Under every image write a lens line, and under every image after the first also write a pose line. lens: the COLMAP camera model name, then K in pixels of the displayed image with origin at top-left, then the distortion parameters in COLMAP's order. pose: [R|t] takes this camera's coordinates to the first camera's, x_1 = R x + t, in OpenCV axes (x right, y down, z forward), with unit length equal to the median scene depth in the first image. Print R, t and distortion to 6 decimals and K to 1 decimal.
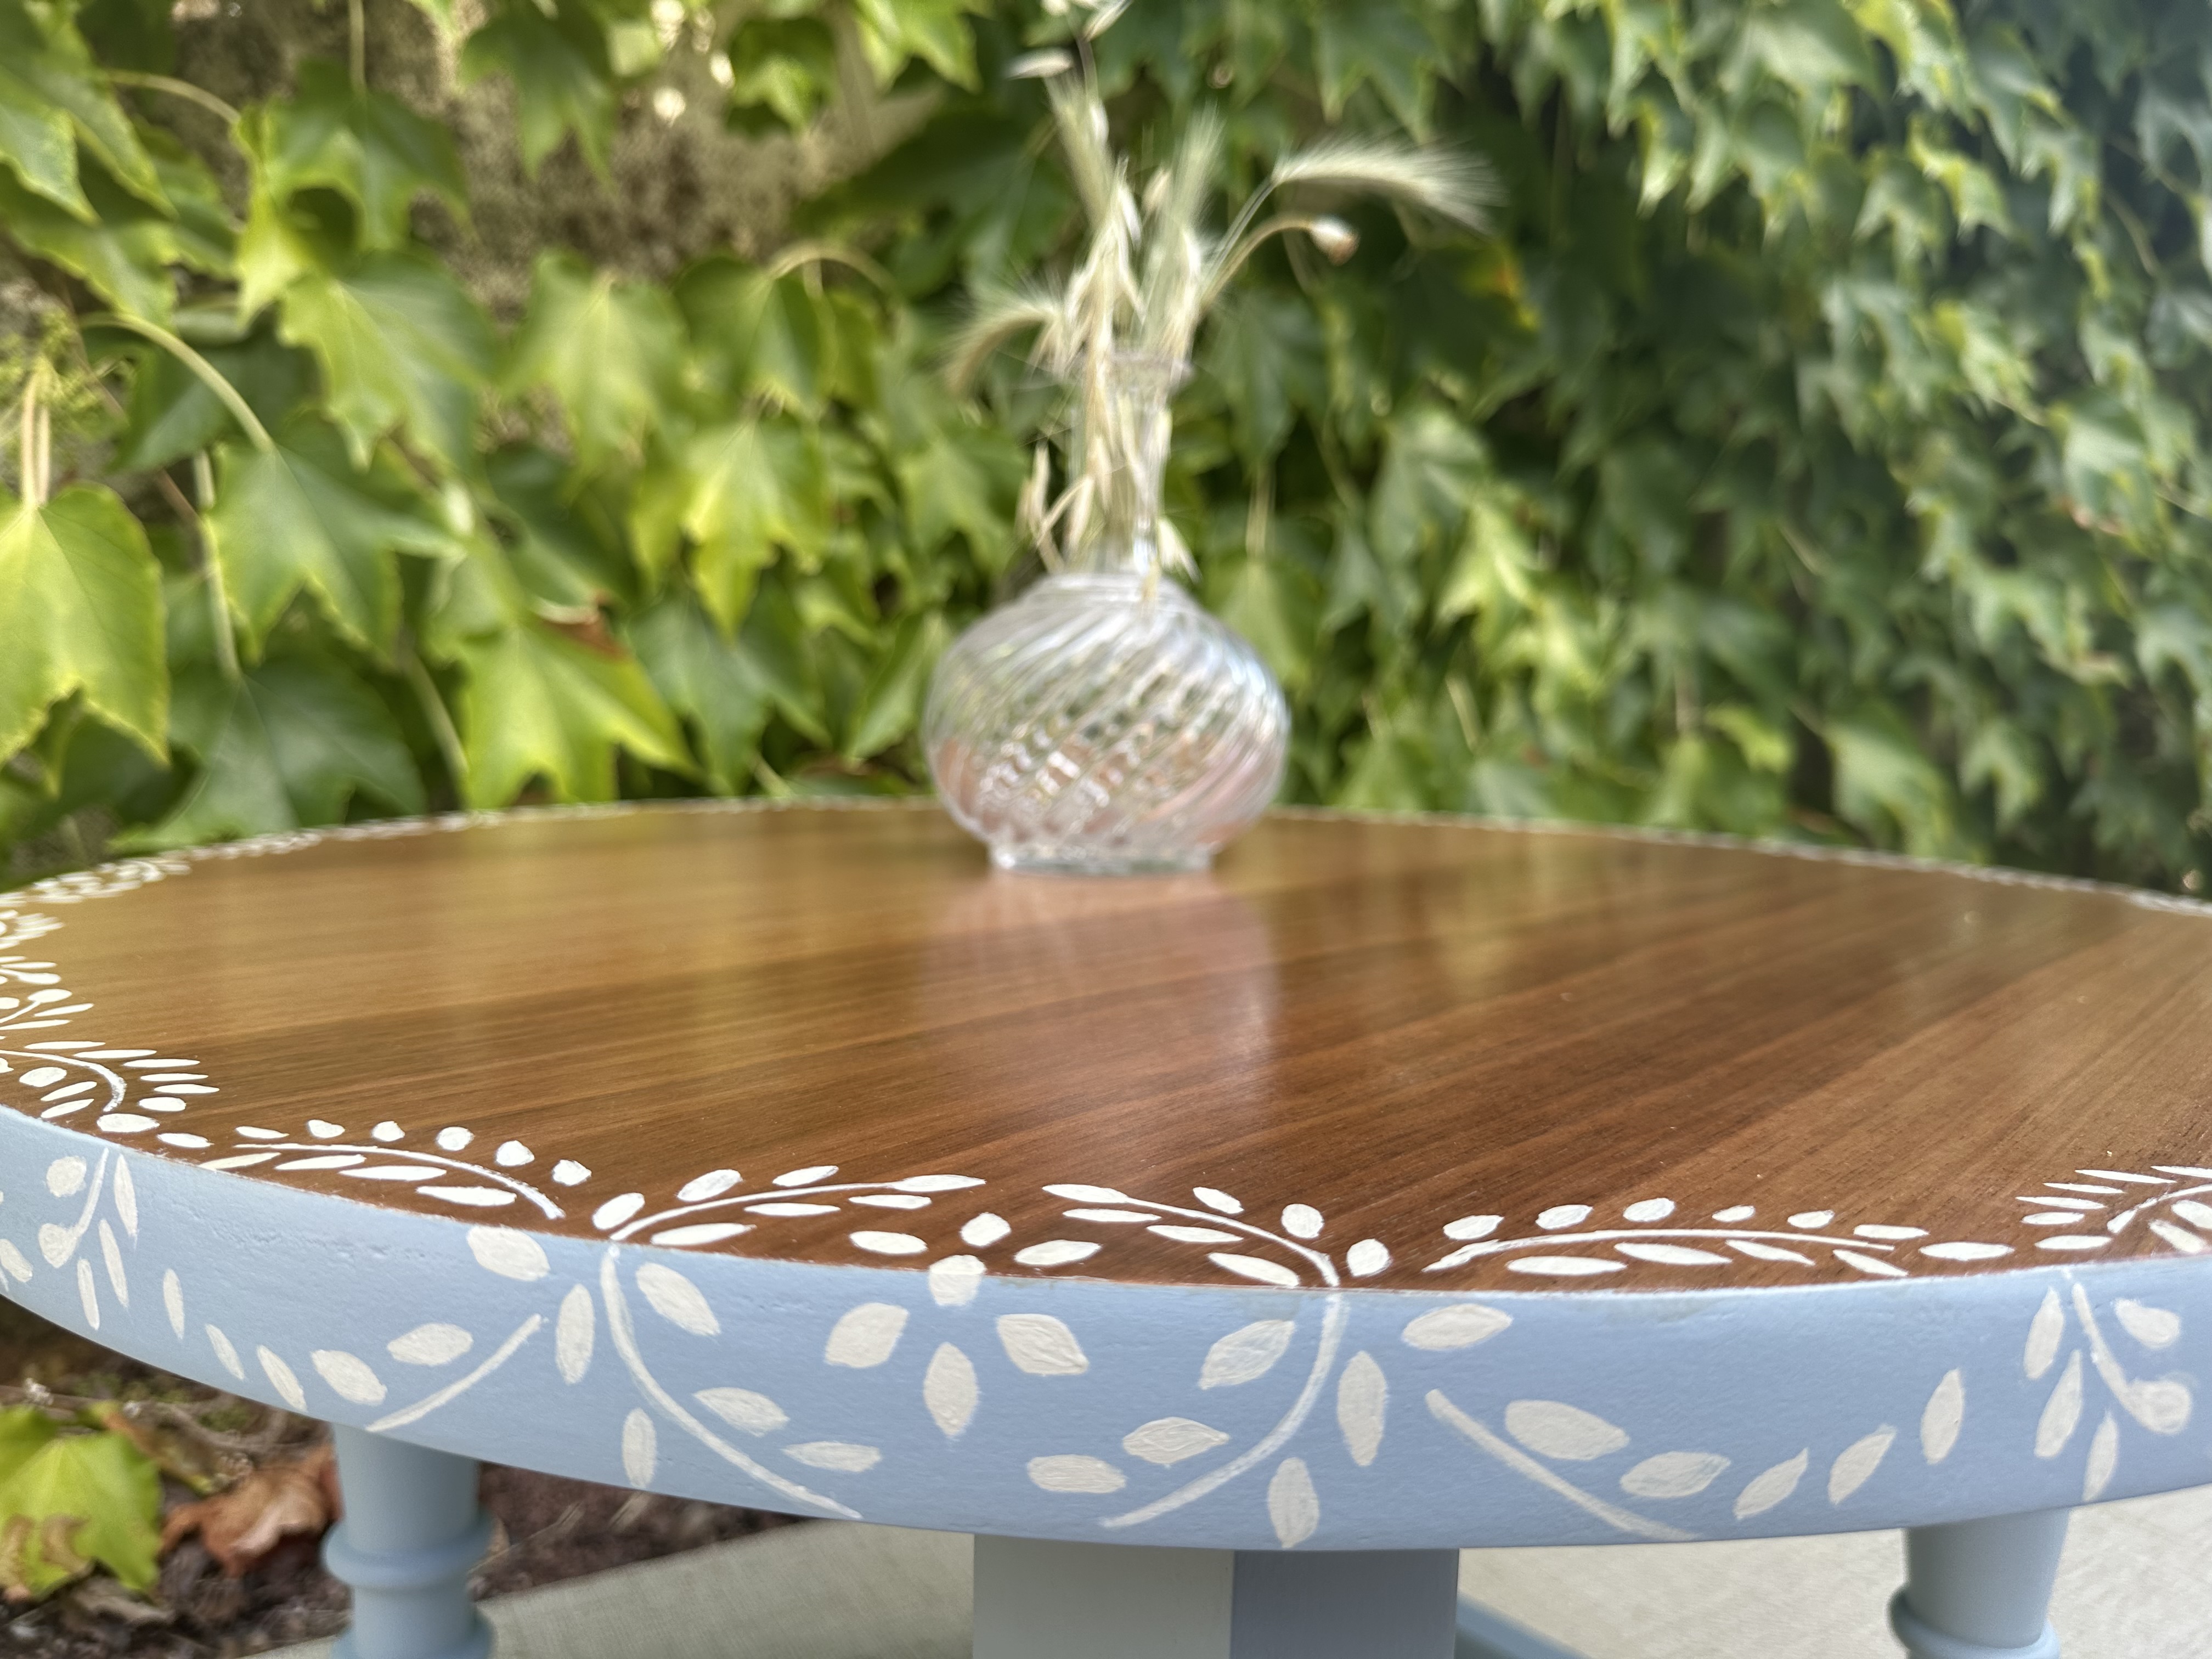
lens RADIAL K [[1564.5, 0, 1089.7], [0, 1564.5, 826.7], [0, 0, 1]] dist [-0.009333, -0.009789]
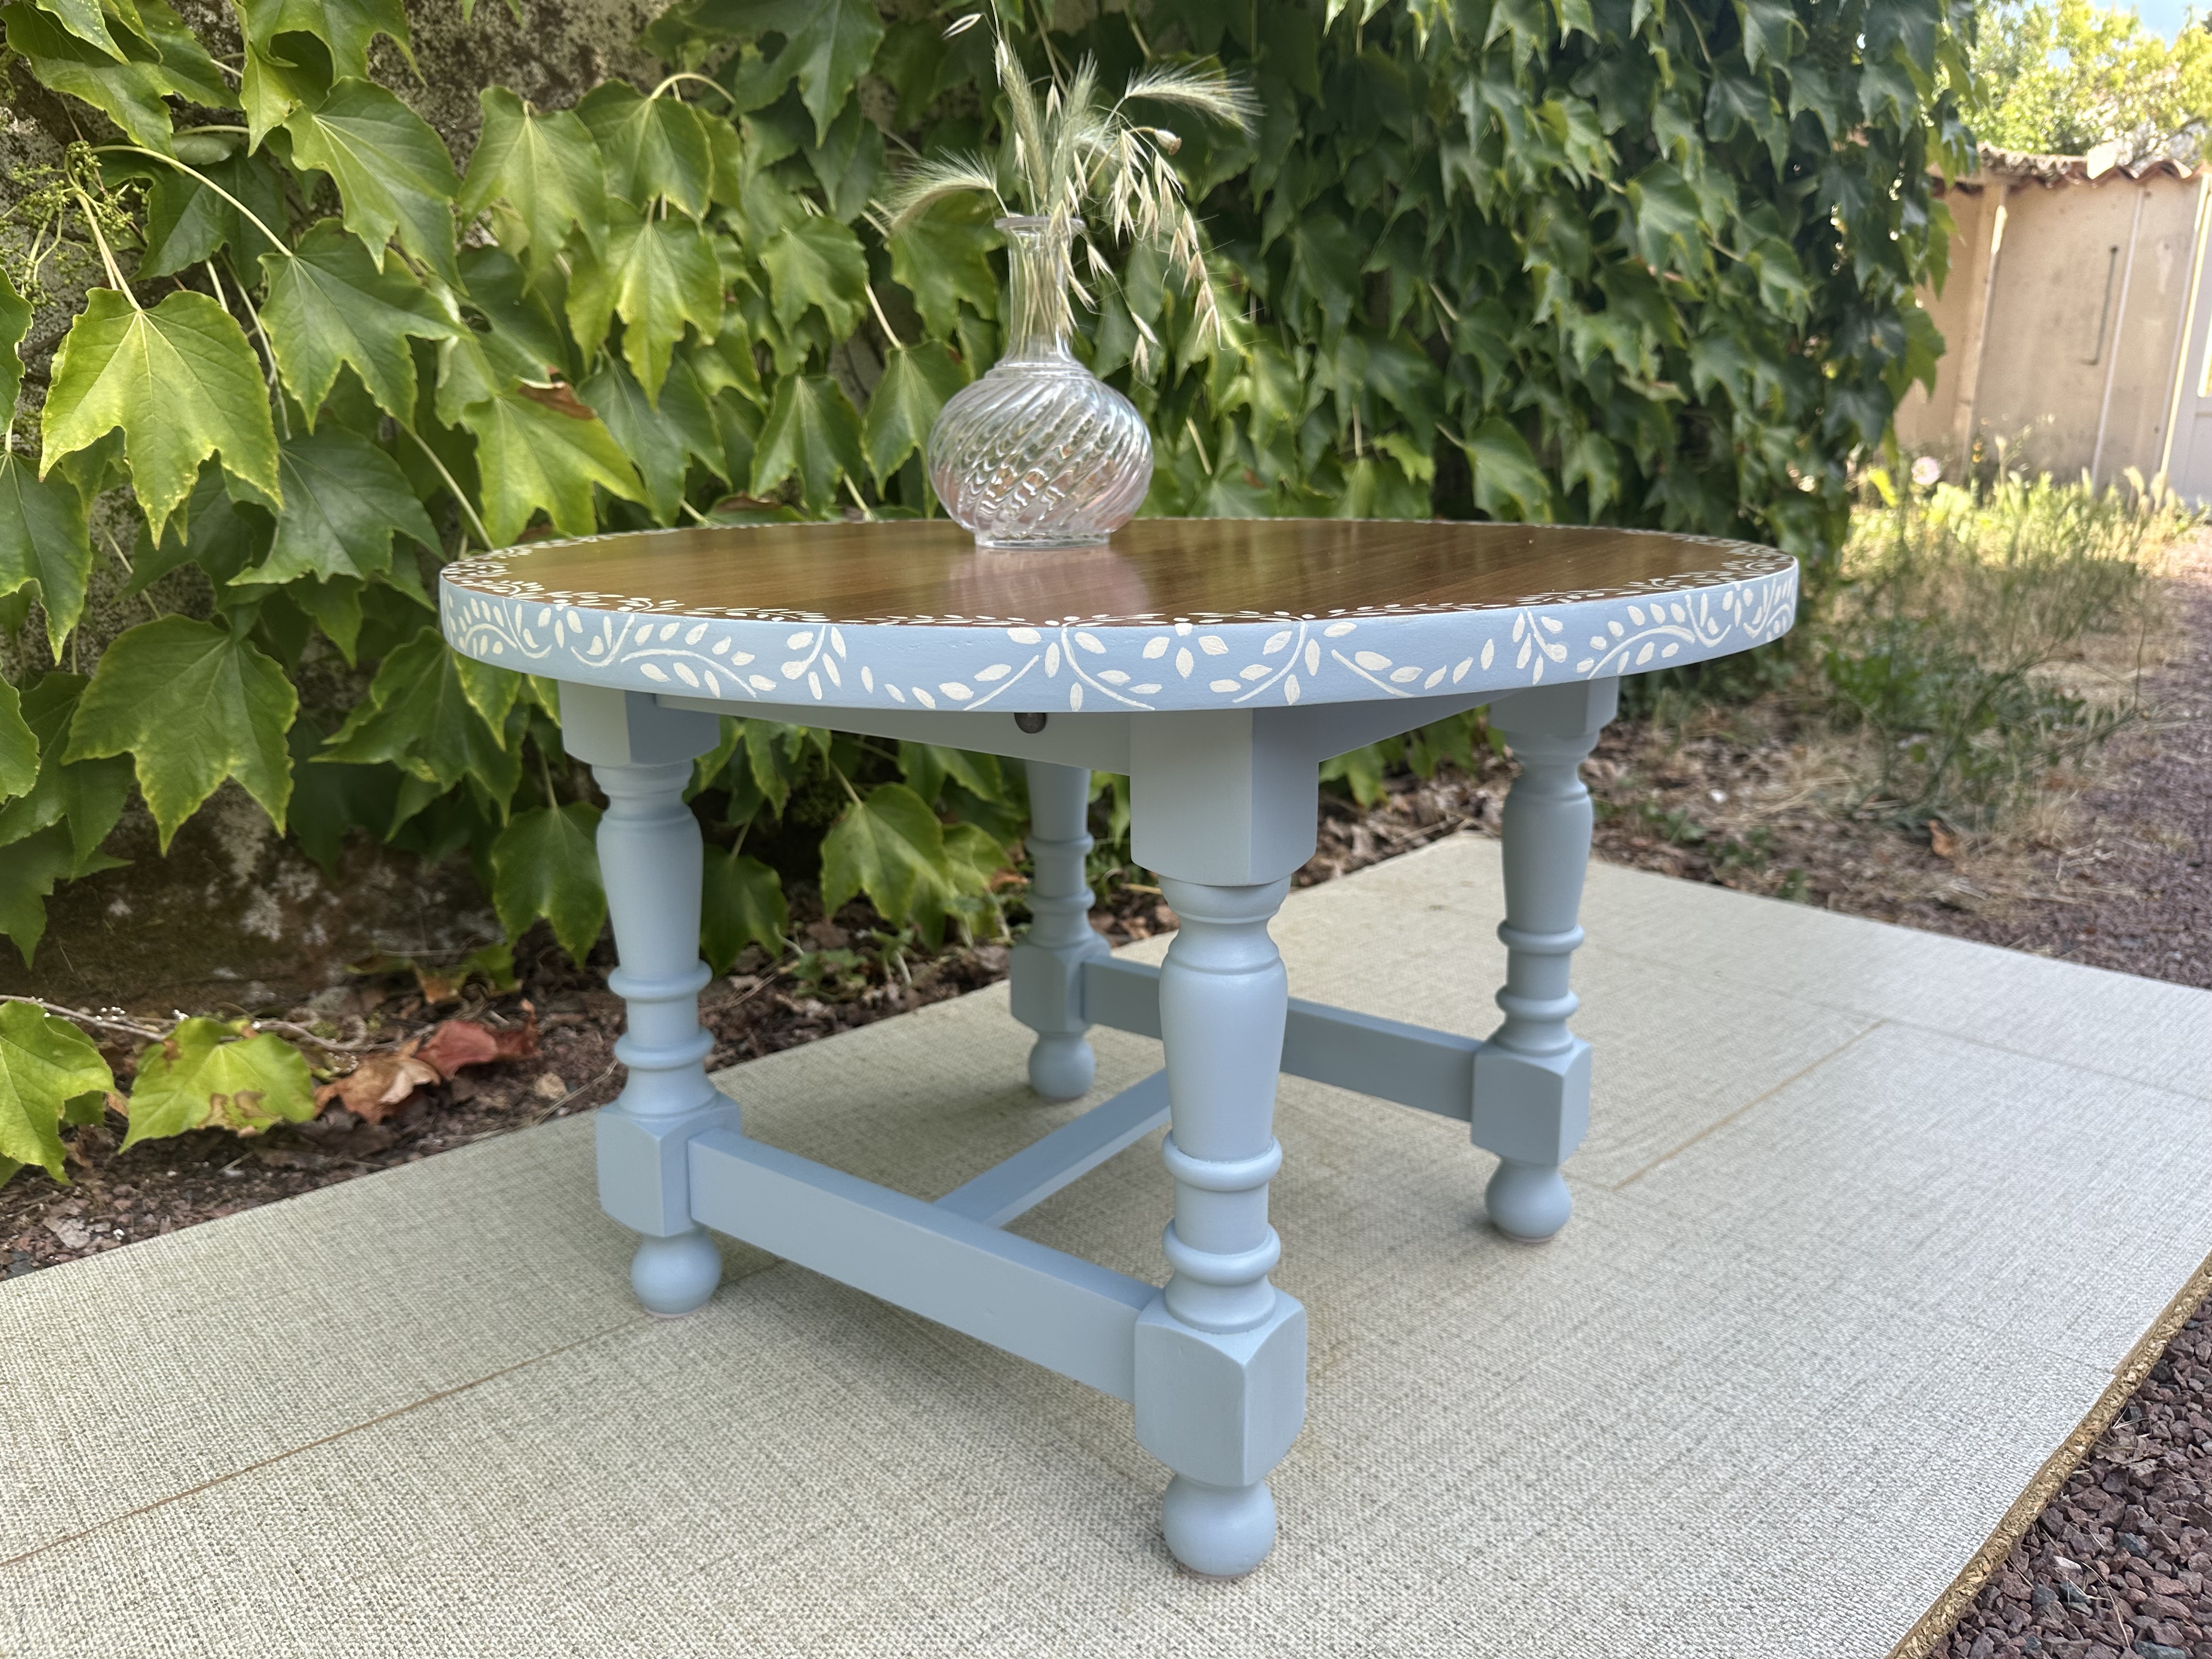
lens RADIAL K [[1564.5, 0, 1080.4], [0, 1564.5, 860.3], [0, 0, 1]] dist [-0.009333, -0.009789]
pose [[0.978561, -0.083839, 0.188123, -0.164113], [0.048935, 0.981886, 0.183044, 0.029984], [-0.200061, -0.169913, 0.964938, -0.366104]]
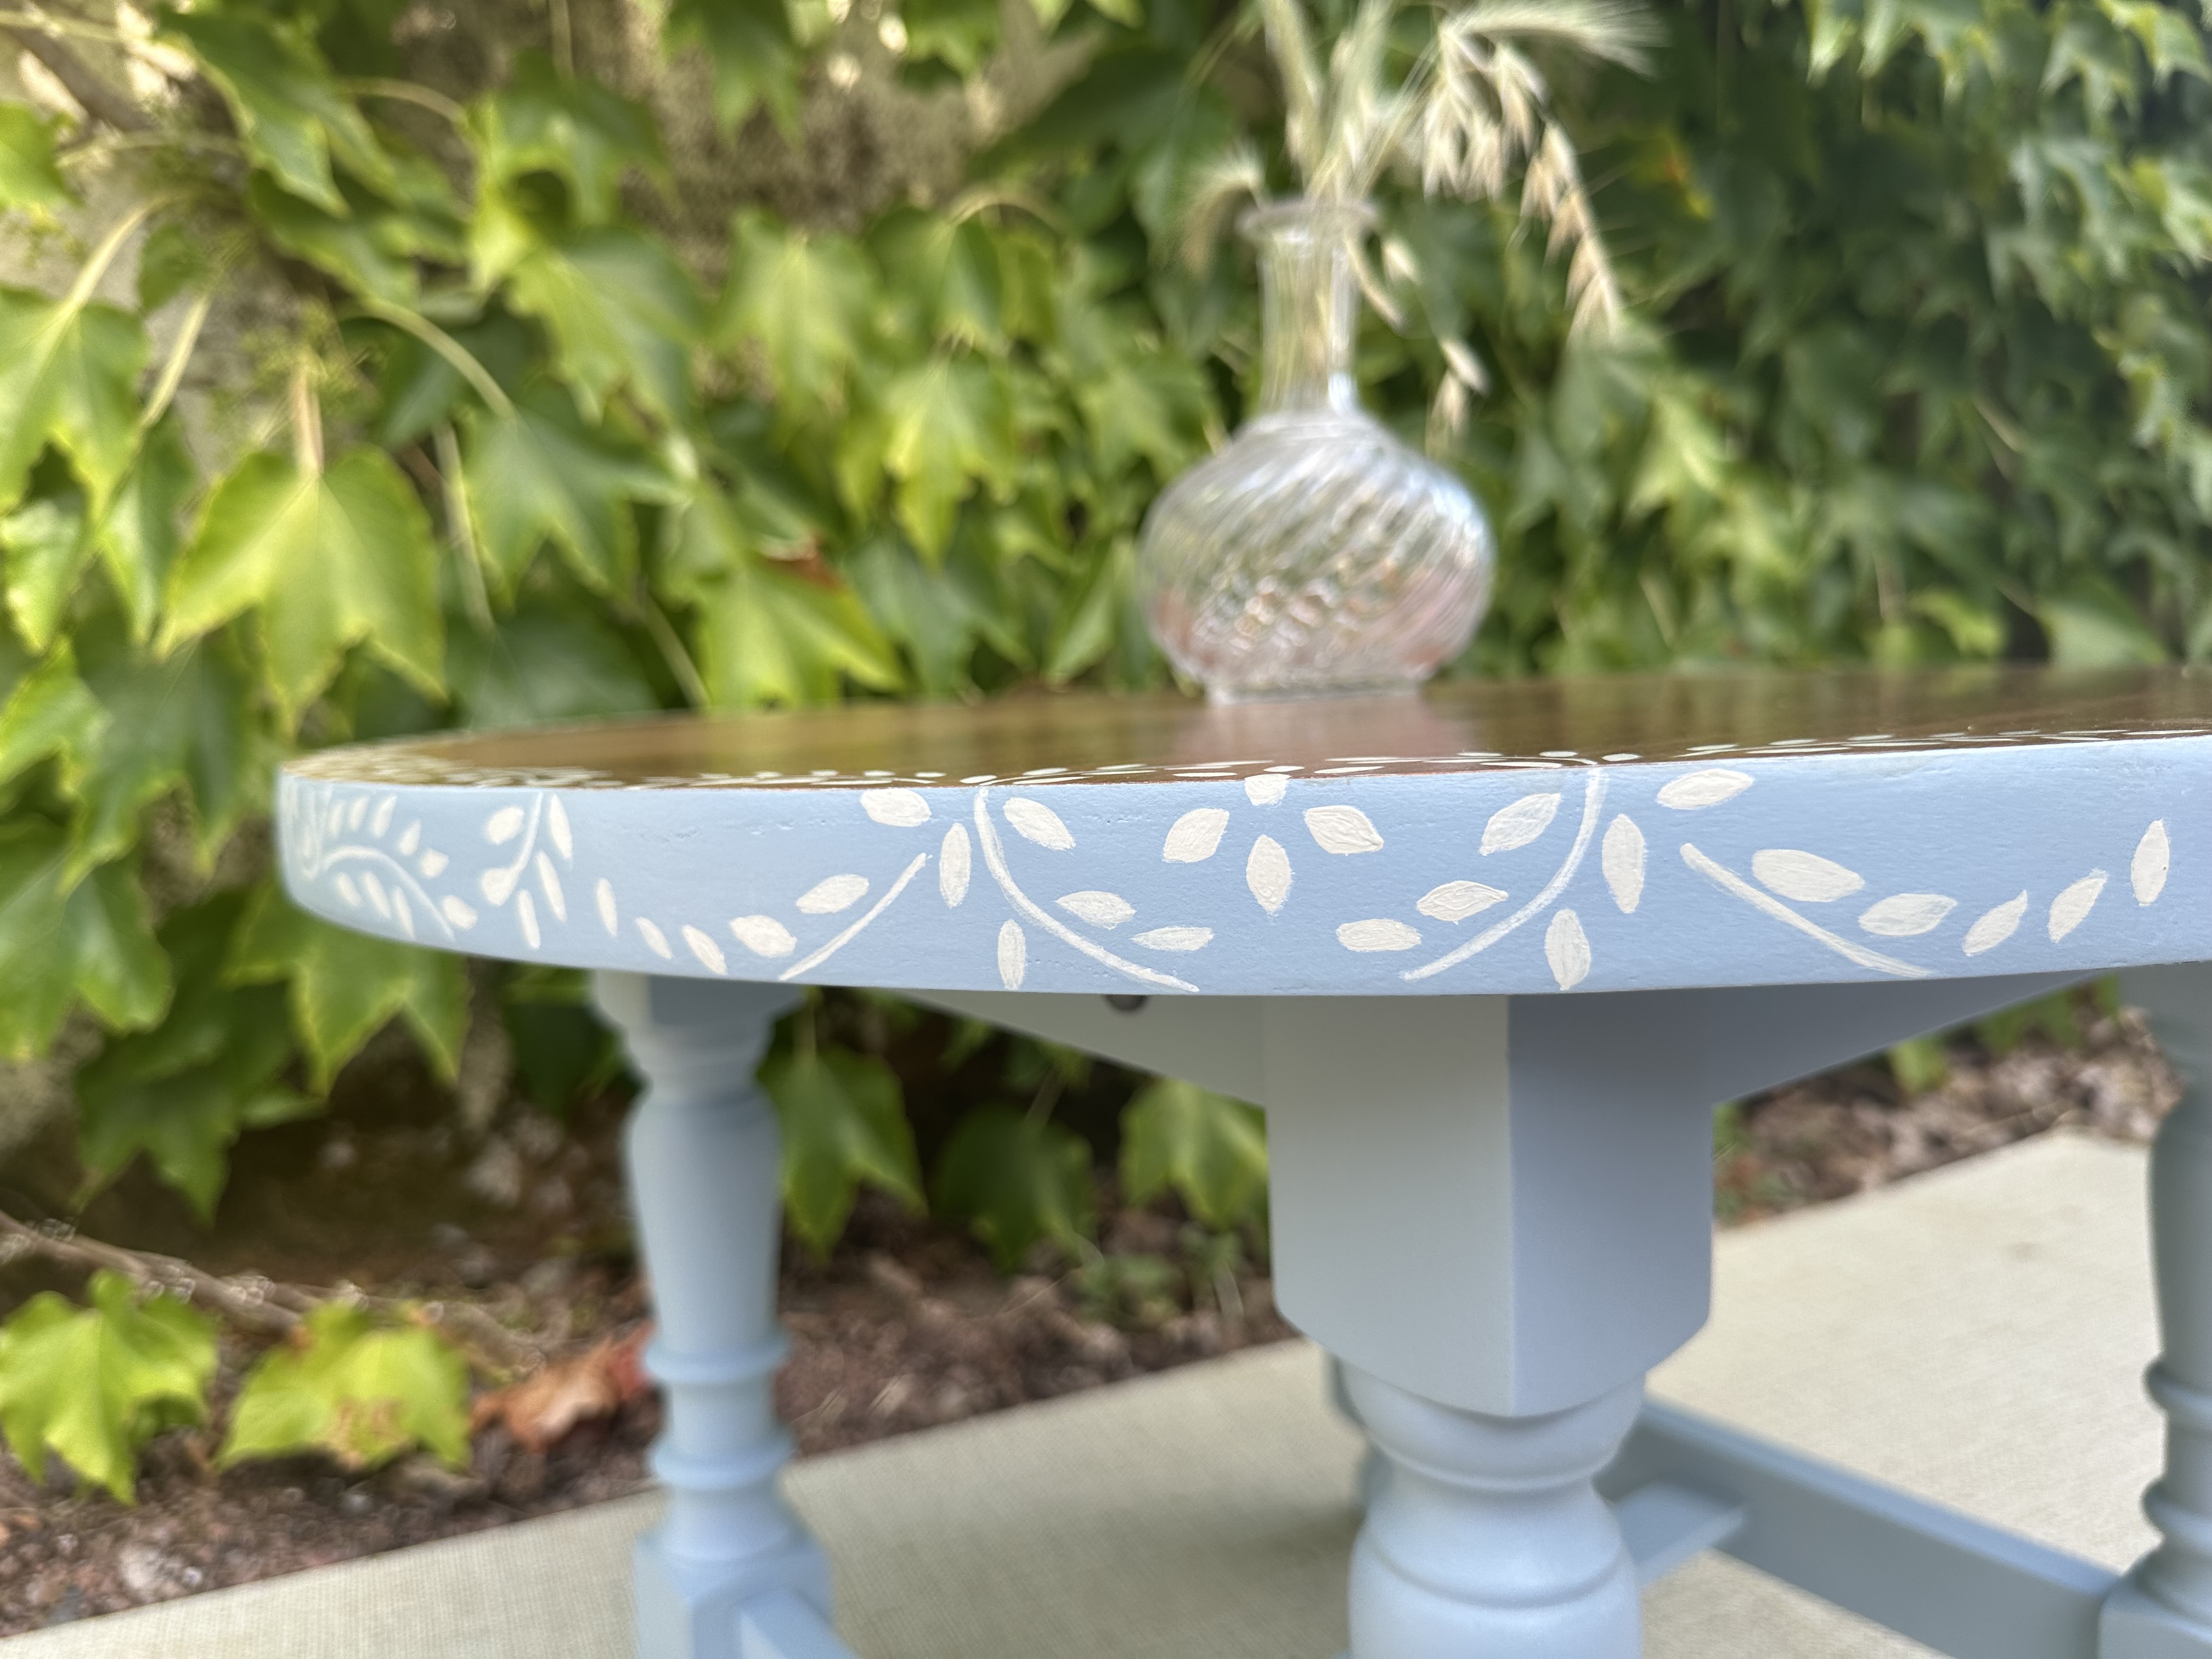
lens RADIAL K [[1564.5, 0, 1105.5], [0, 1564.5, 827.5], [0, 0, 1]] dist [-0.009333, -0.009789]
pose [[0.992947, -0.055597, -0.104713, -0.015408], [0.056410, 0.998396, 0.004809, 0.056090], [0.104278, -0.010682, 0.994491, -0.036379]]
